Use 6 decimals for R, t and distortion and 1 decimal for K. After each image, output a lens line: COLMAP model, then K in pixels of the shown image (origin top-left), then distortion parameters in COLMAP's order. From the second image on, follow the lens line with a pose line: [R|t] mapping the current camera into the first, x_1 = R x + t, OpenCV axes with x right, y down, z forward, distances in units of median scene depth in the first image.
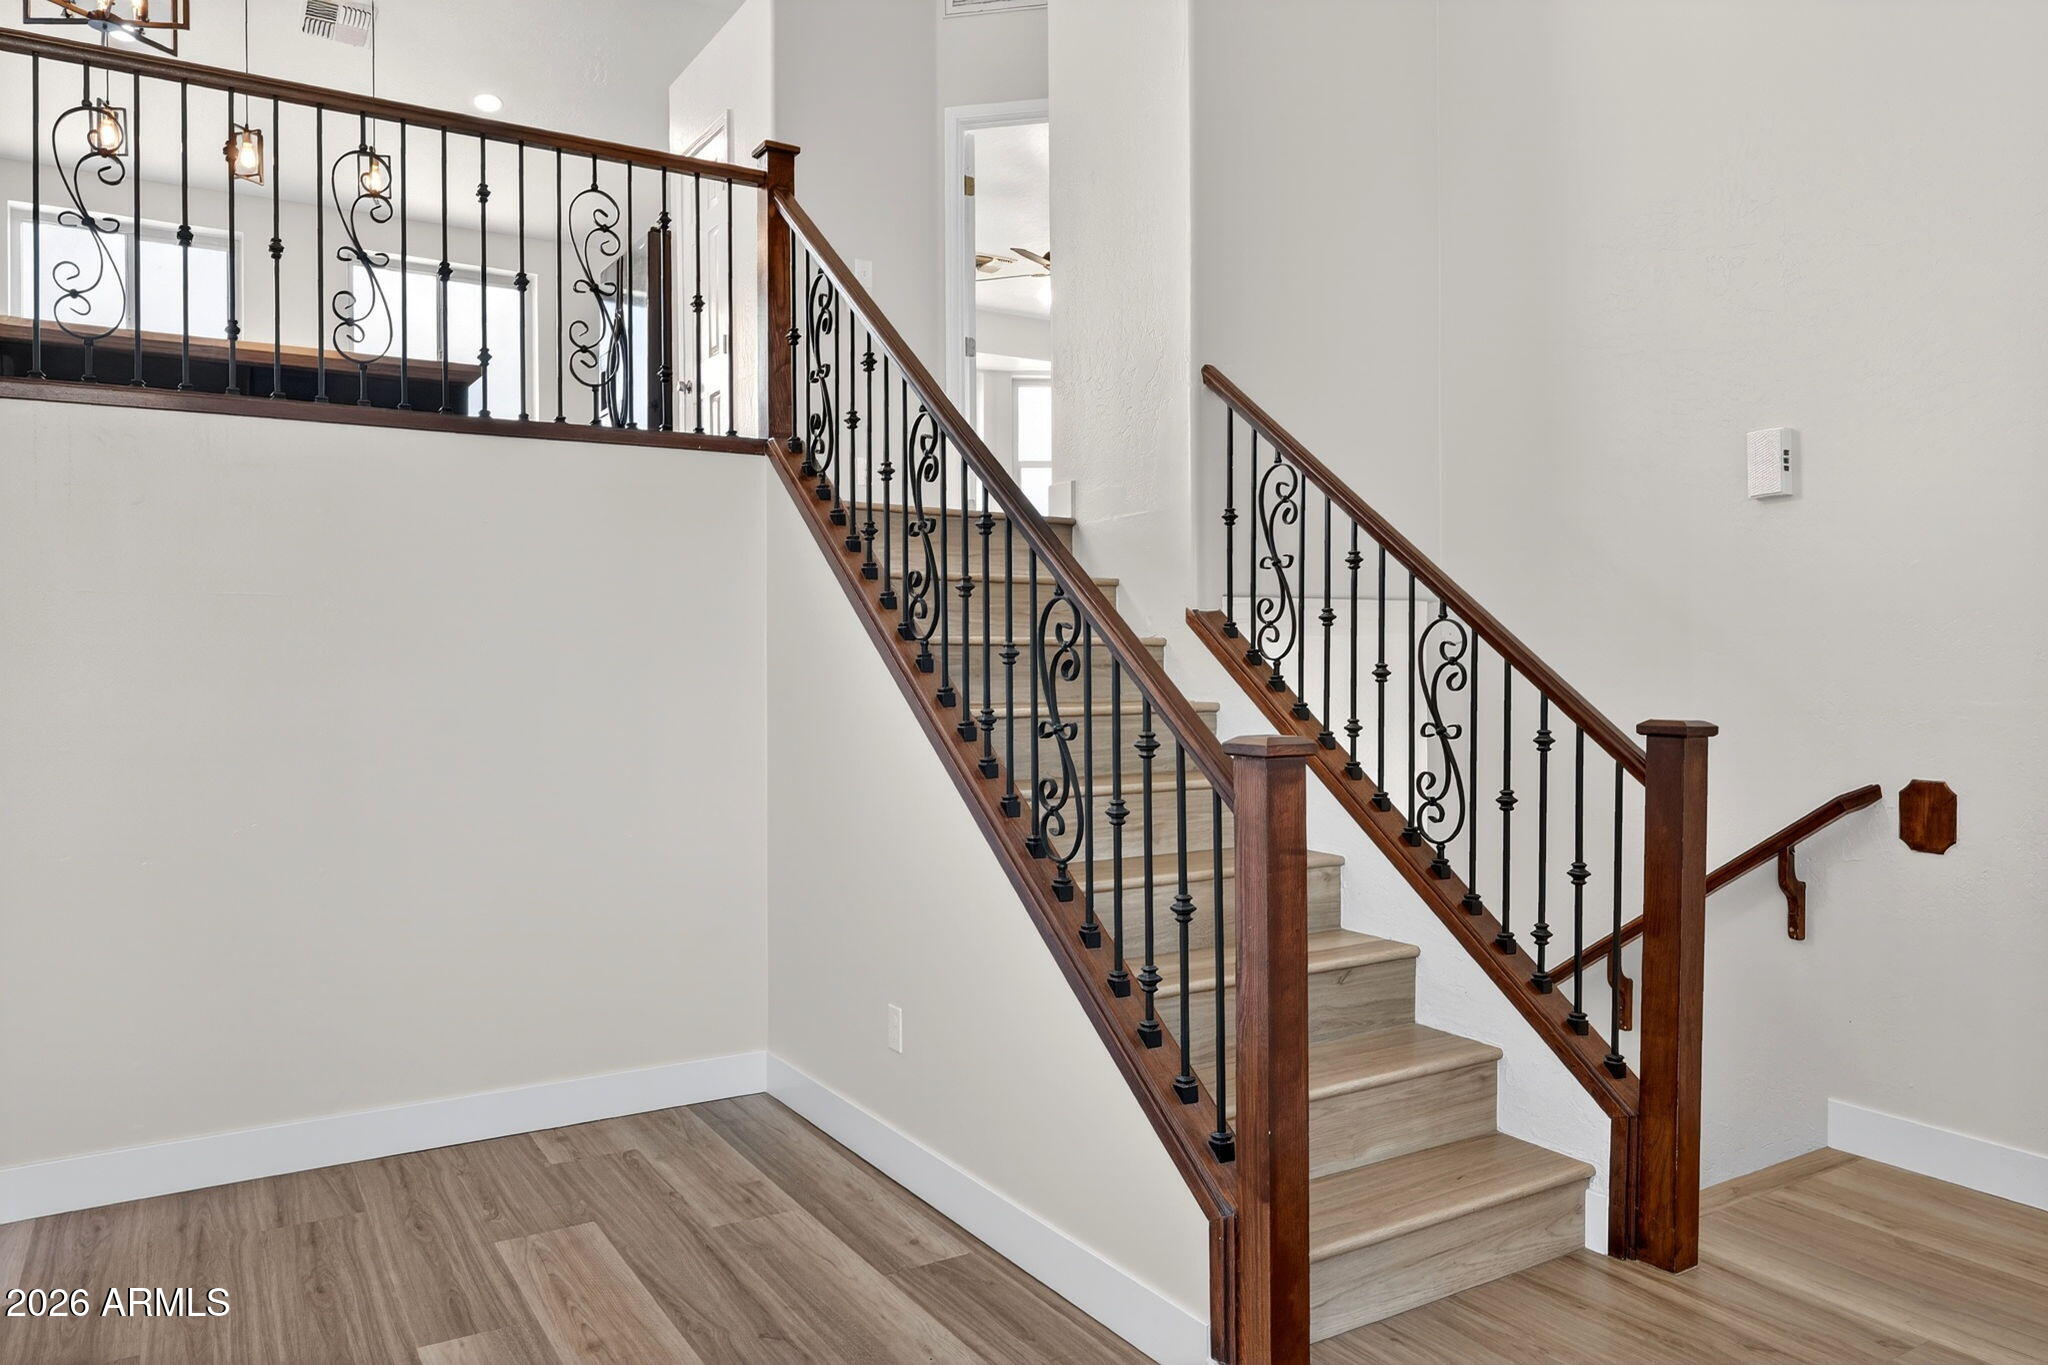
lens RADIAL K [[1399.2, 0, 1008.8], [0, 1399.2, 682.3], [0, 0, 1]] dist [-0.004178, 0.001514]
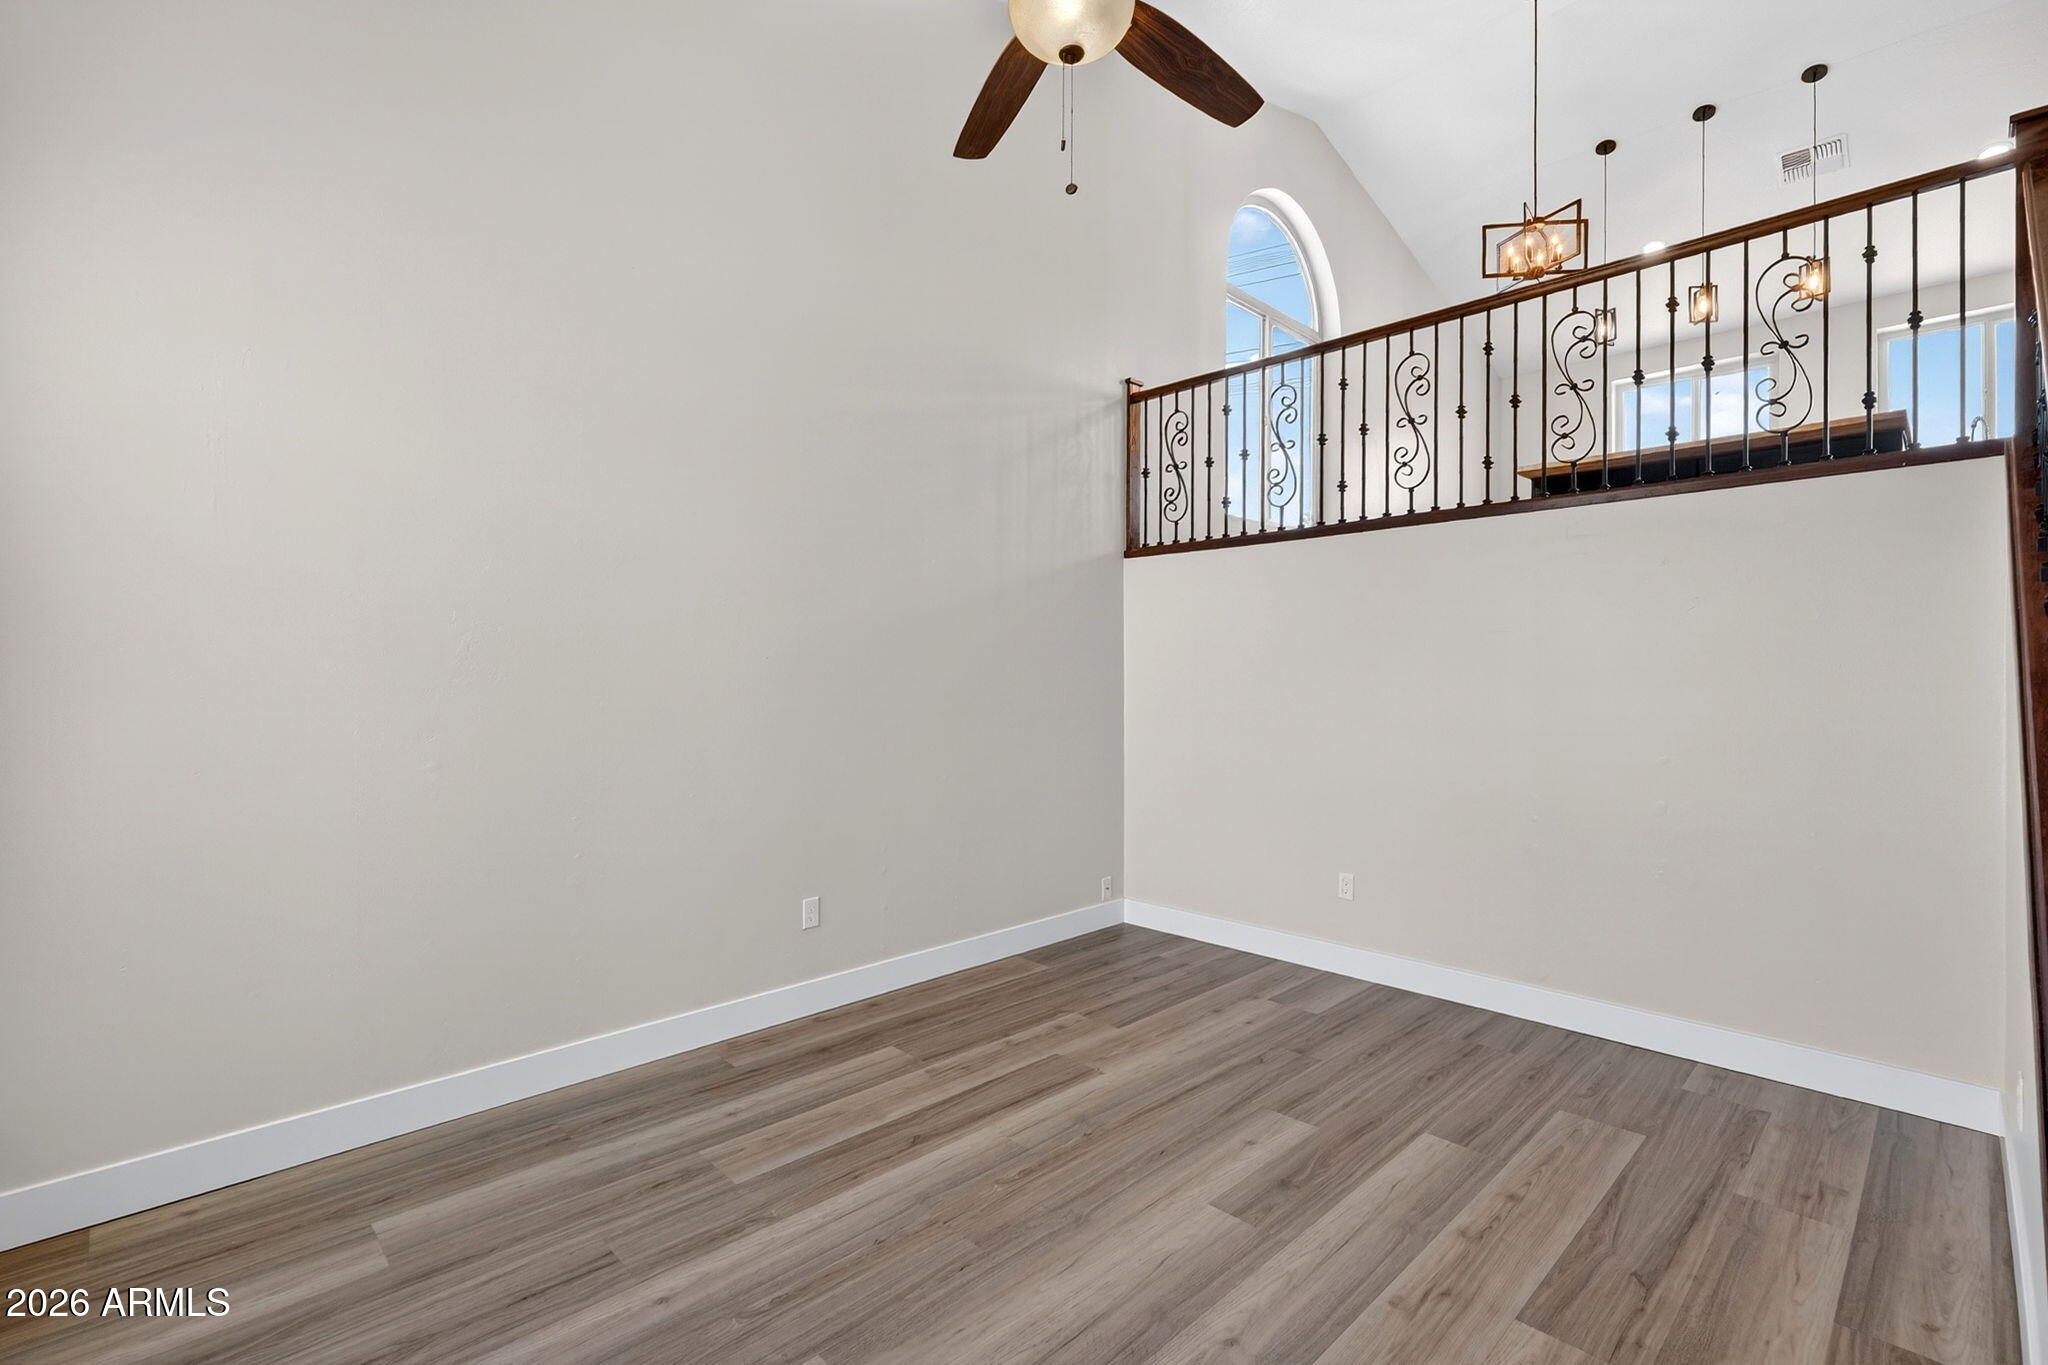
lens RADIAL K [[914.9, 0, 1008.6], [0, 914.9, 670.8], [0, 0, 1]] dist [-0.006134, 0.002216]
pose [[0.209917, -0.001094, -0.977719, 0.338464], [-0.010442, 0.999940, -0.003360, -0.010931], [0.977663, 0.010915, 0.209893, 0.264078]]
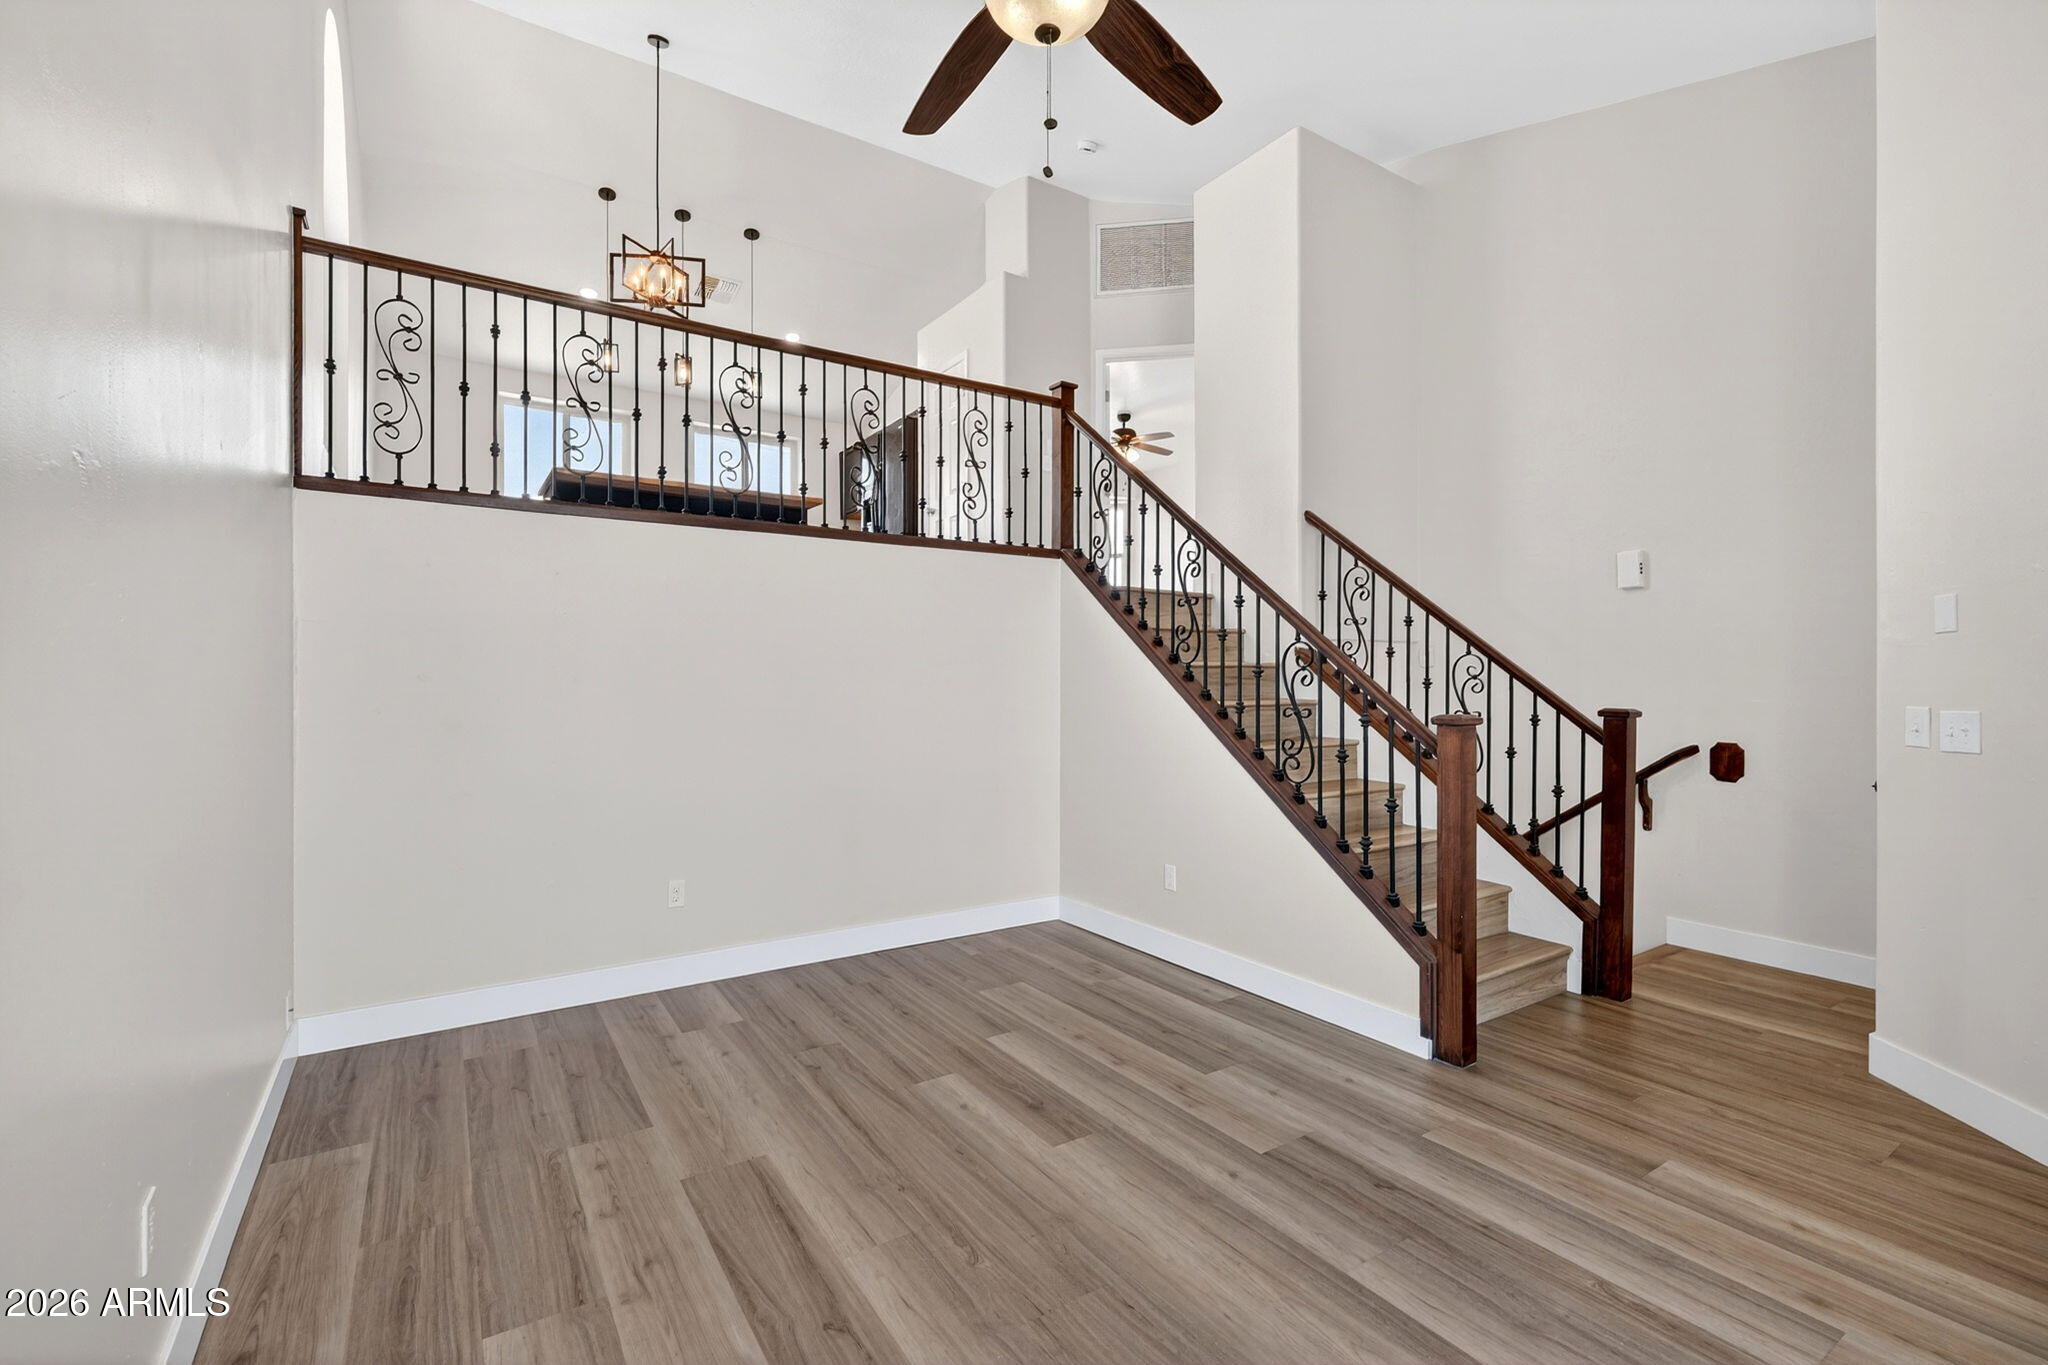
lens RADIAL K [[914.9, 0, 1005.4], [0, 914.9, 672.2], [0, 0, 1]] dist [-0.006134, 0.002216]
pose [[0.999673, 0.005121, 0.025051, -0.326304], [-0.004719, 0.999860, -0.016065, 0.001059], [-0.025129, 0.015942, 0.999557, -0.184128]]
